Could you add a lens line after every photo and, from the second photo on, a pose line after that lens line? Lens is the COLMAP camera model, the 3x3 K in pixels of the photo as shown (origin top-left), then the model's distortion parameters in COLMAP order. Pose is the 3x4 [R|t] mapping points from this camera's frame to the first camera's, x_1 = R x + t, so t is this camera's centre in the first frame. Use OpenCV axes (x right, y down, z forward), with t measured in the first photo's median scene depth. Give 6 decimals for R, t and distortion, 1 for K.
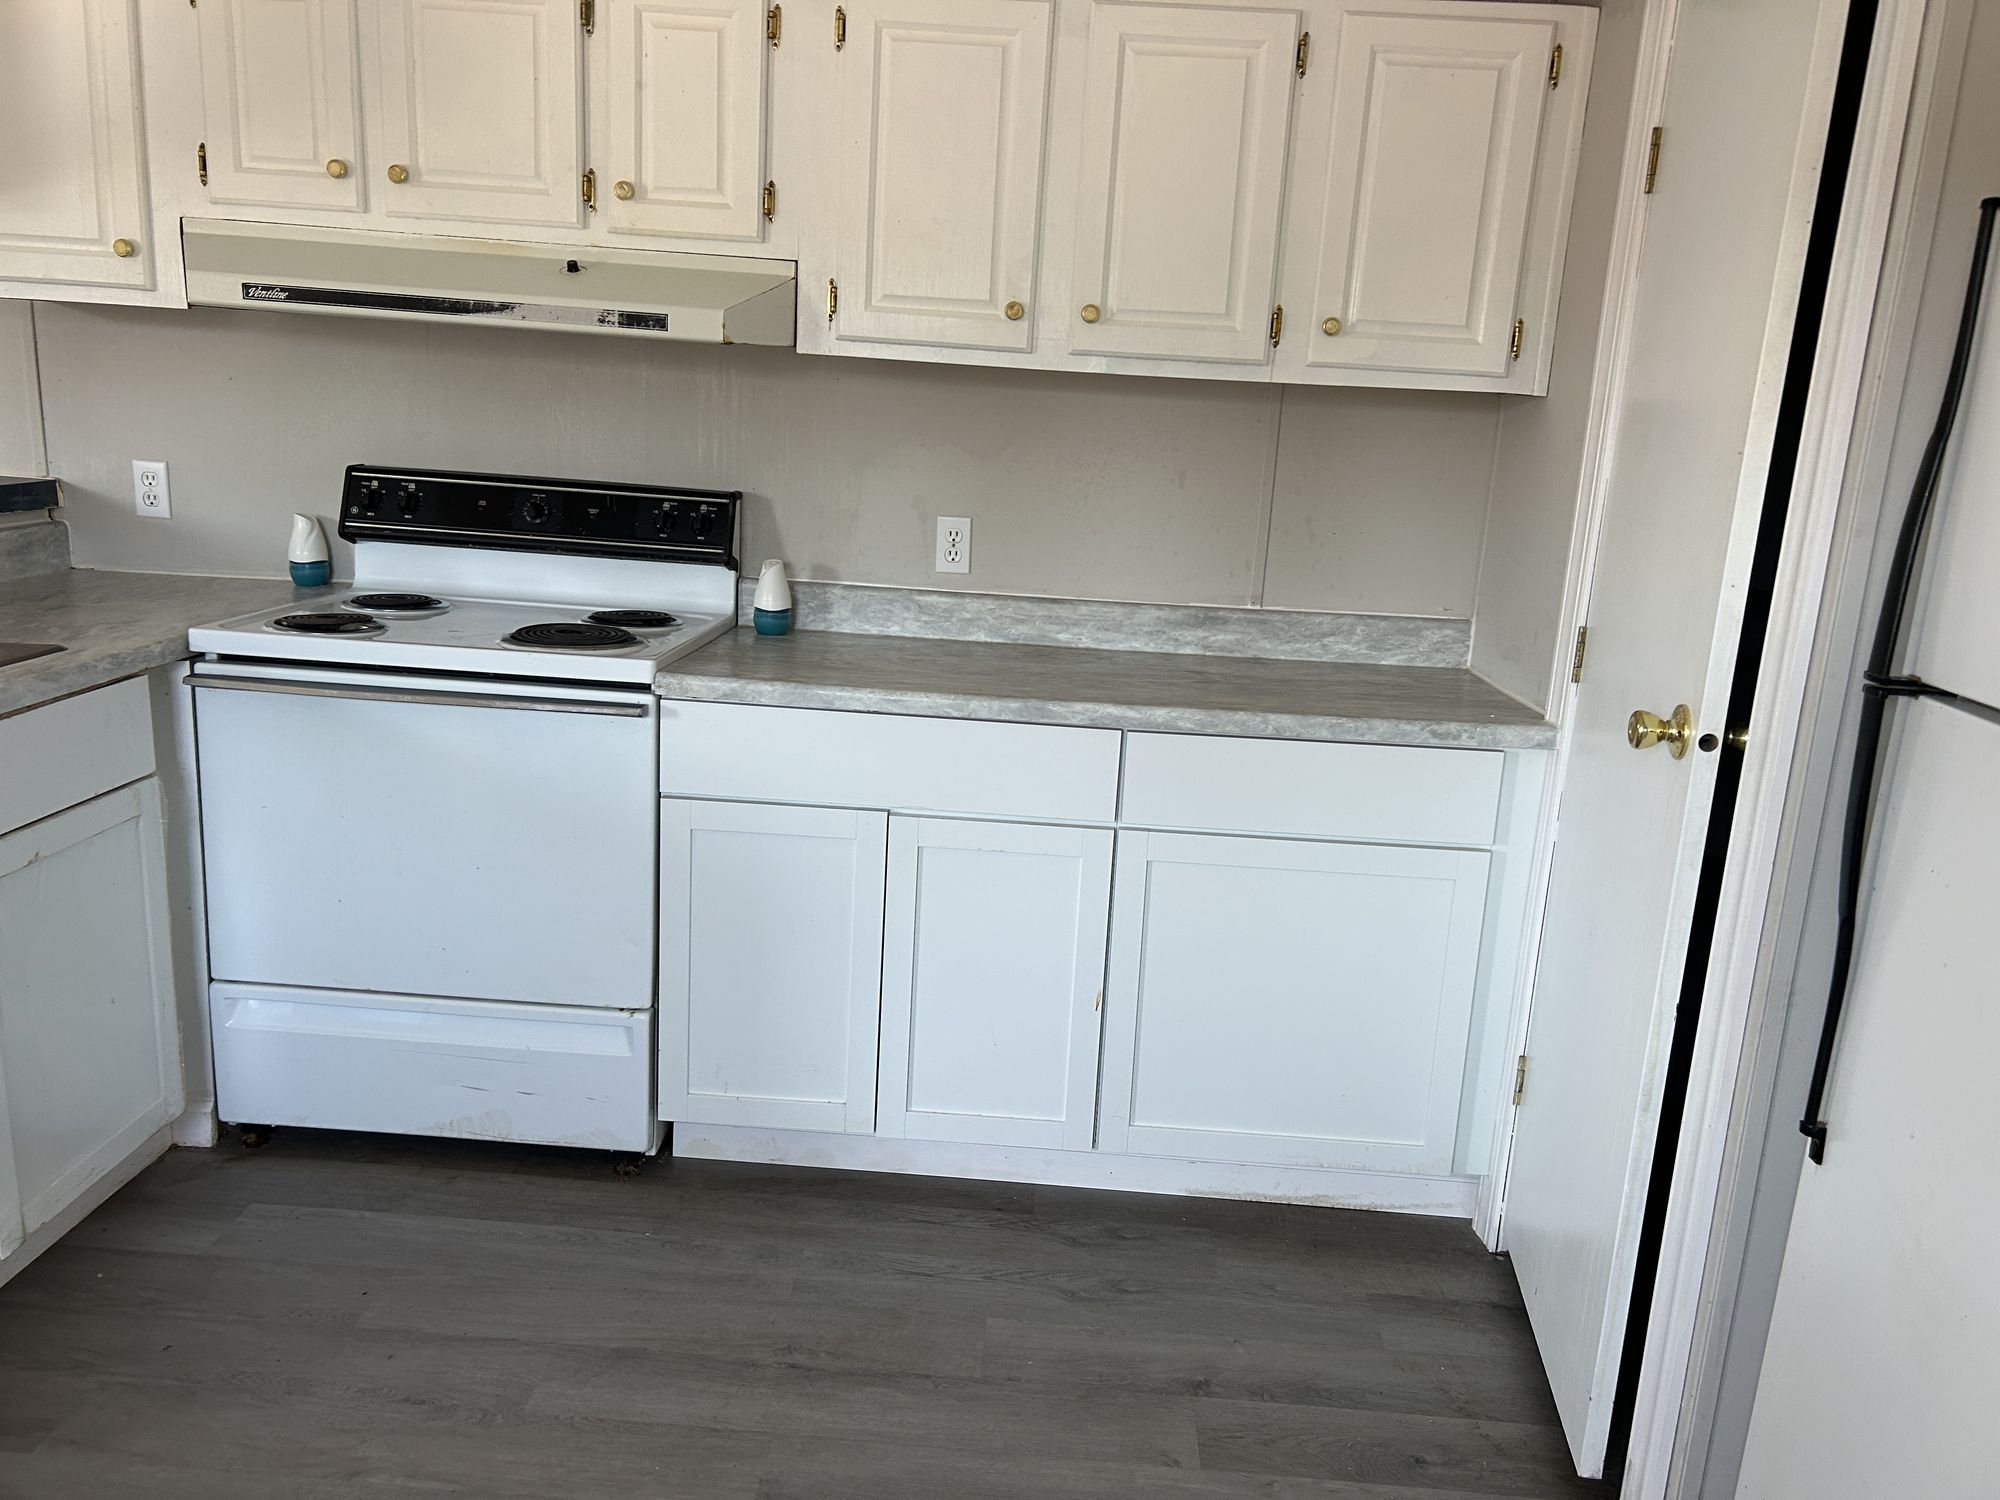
lens RADIAL K [[1509.3, 0, 1009.3], [0, 1509.3, 748.8], [0, 0, 1]] dist [0.043760, -0.044477]
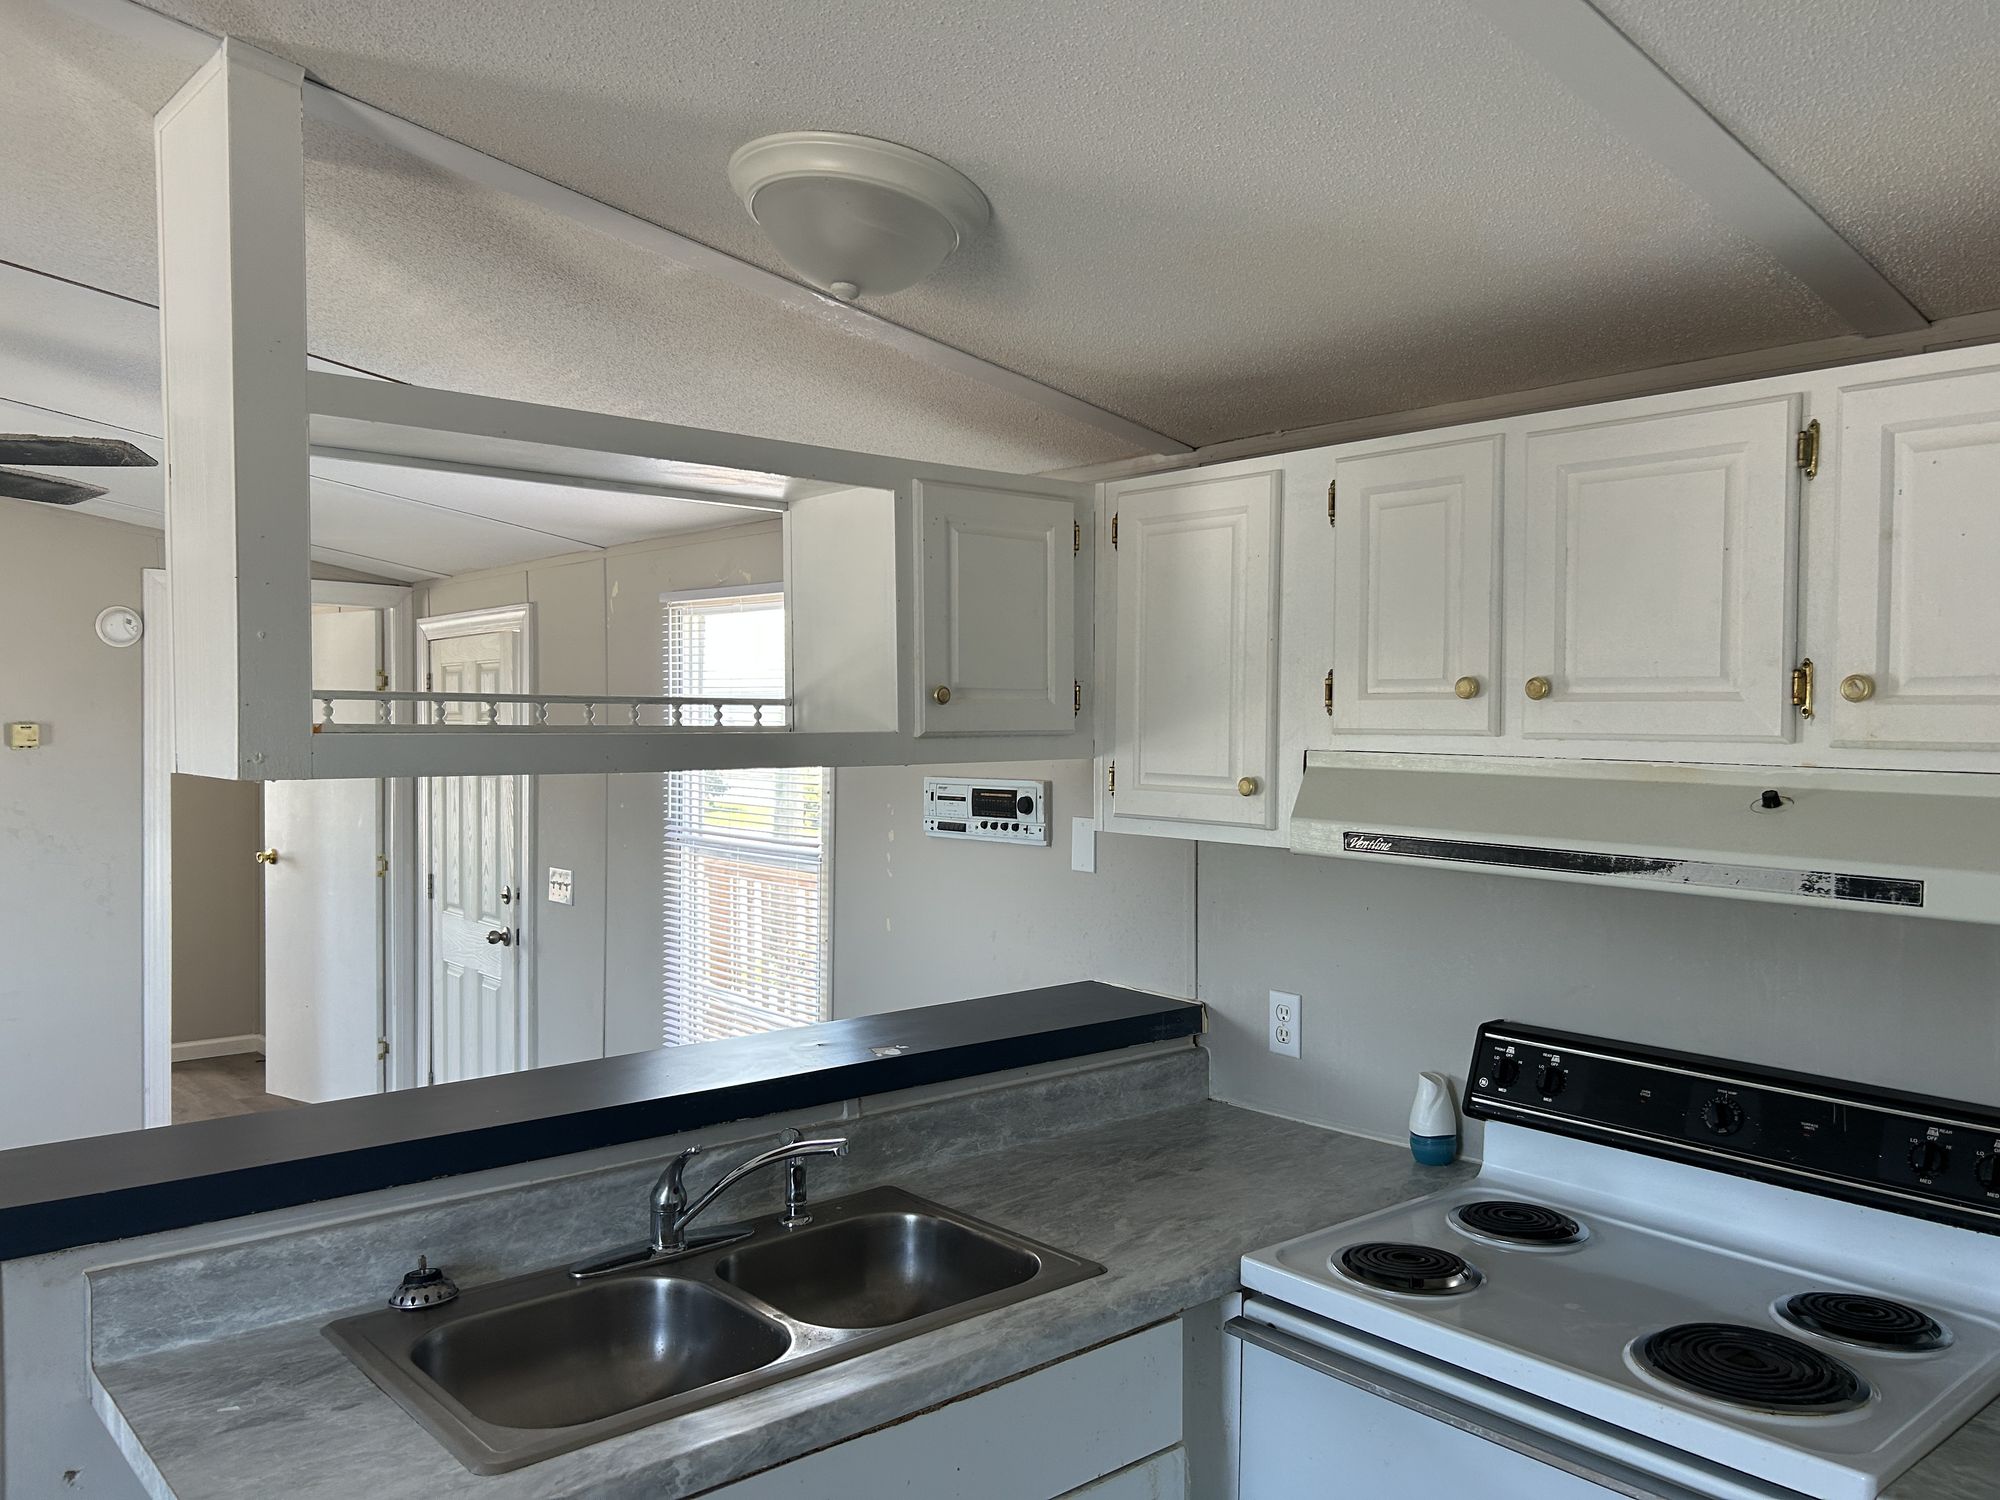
lens RADIAL K [[1513.9, 0, 996.6], [0, 1513.9, 753.3], [0, 0, 1]] dist [0.054583, -0.059820]
pose [[0.690591, -0.039316, -0.722176, -0.031652], [-0.136587, 0.973464, -0.183609, -0.164109], [0.710231, 0.225439, 0.666895, 0.292050]]
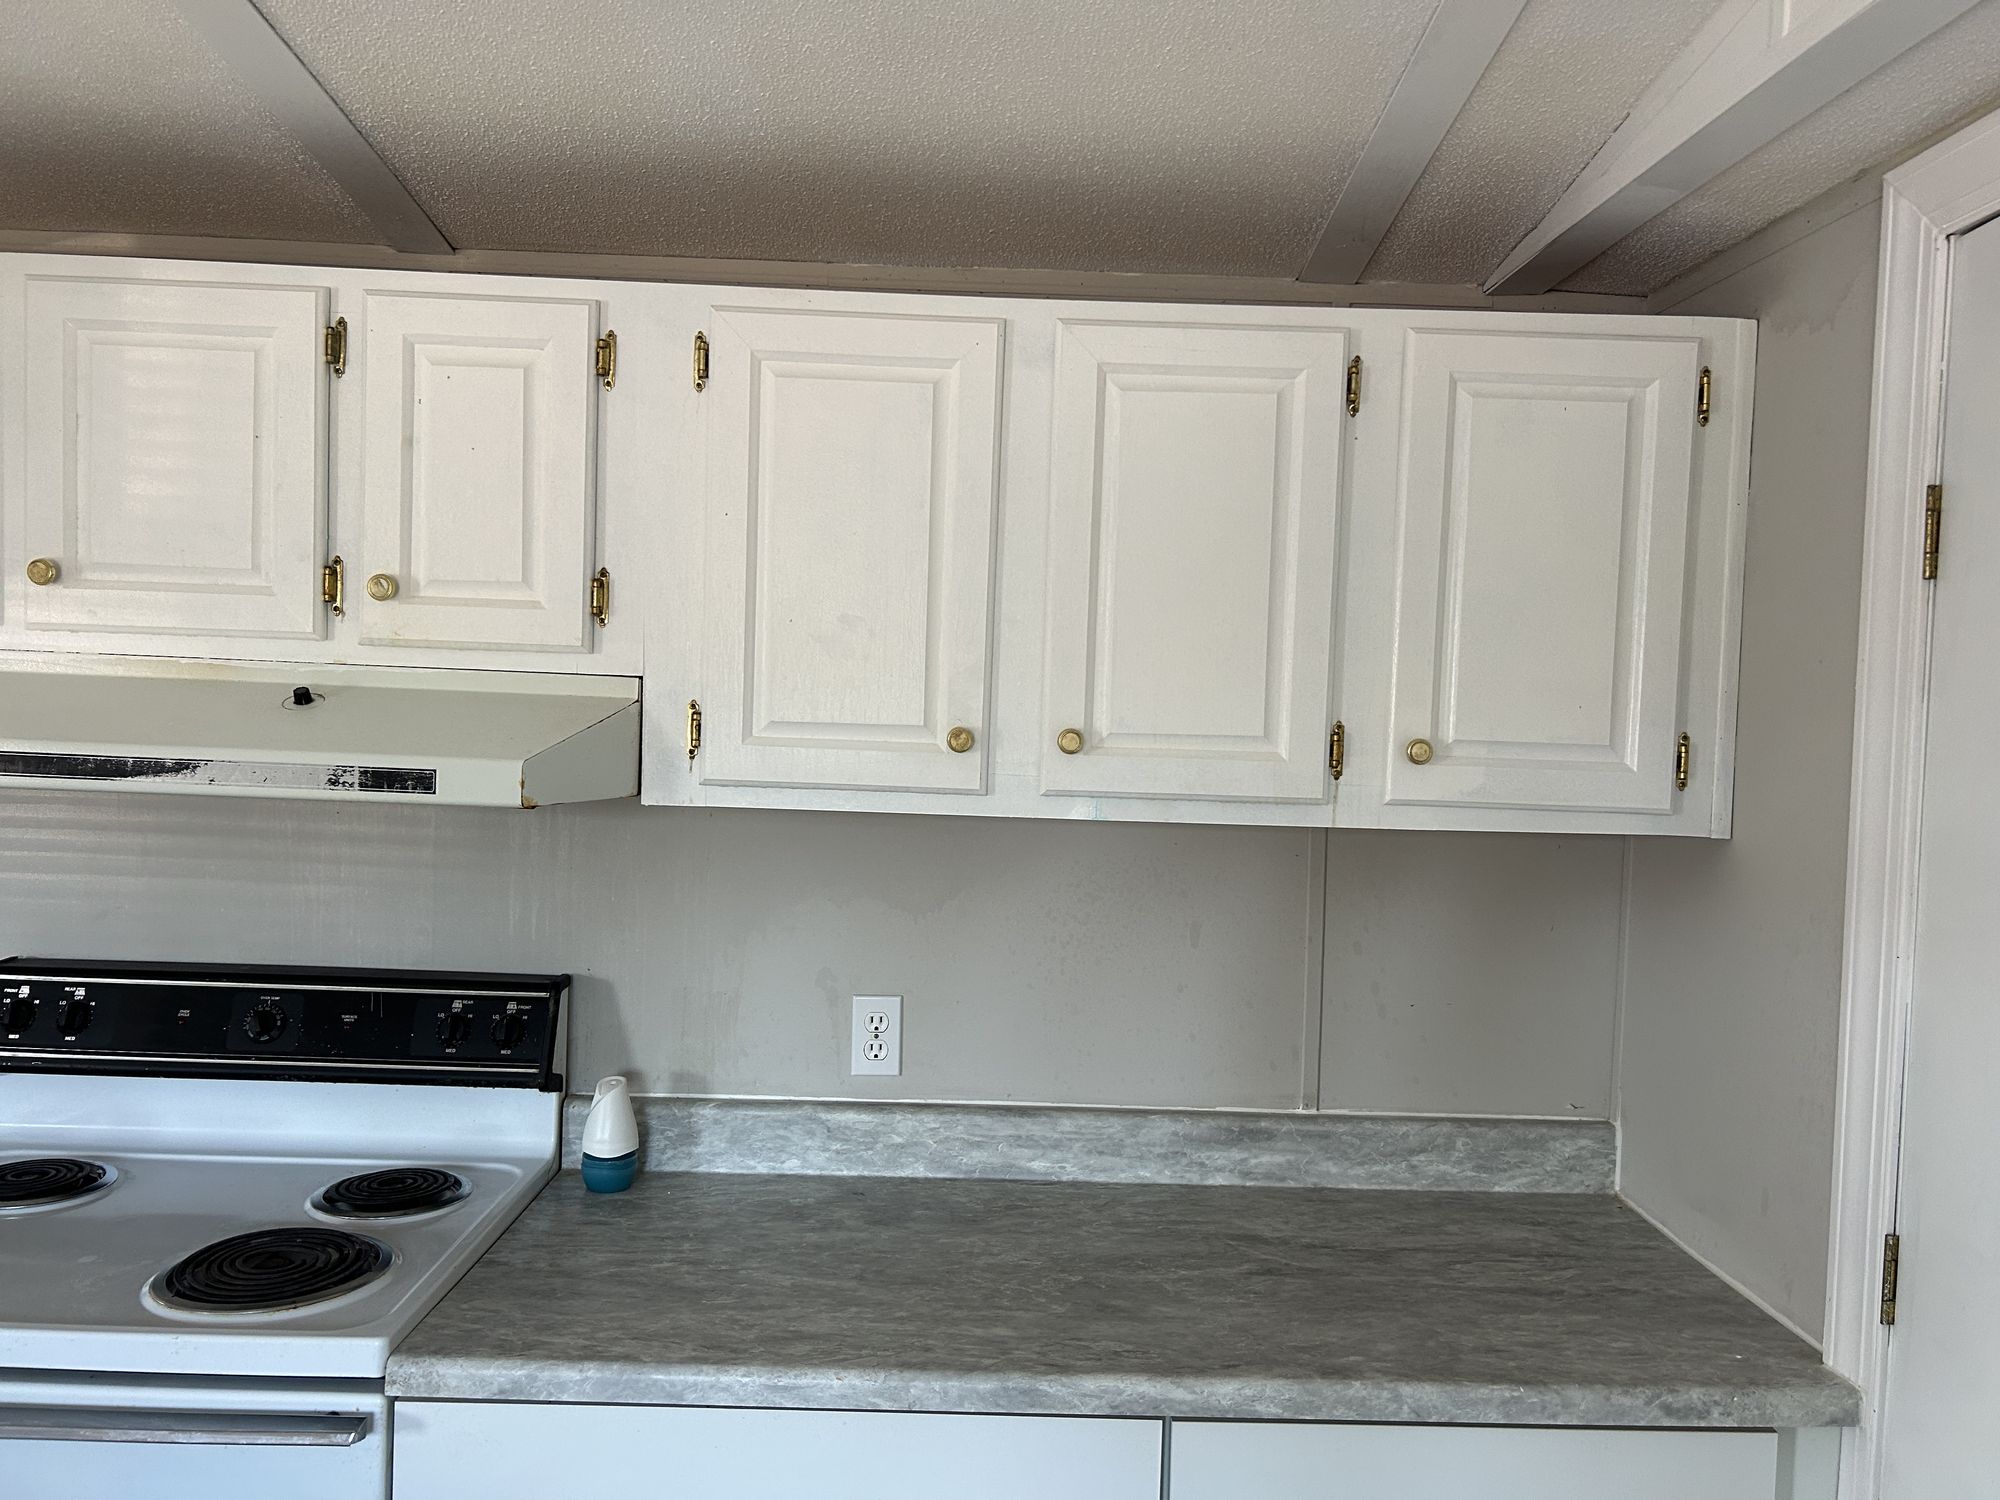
lens RADIAL K [[1516.2, 0, 1010.3], [0, 1516.2, 741.5], [0, 0, 1]] dist [0.027038, -0.010321]
pose [[0.998010, -0.029753, 0.055592, -0.012346], [0.039566, 0.981991, -0.184736, -0.160155], [-0.049094, 0.186568, 0.981215, 0.324966]]
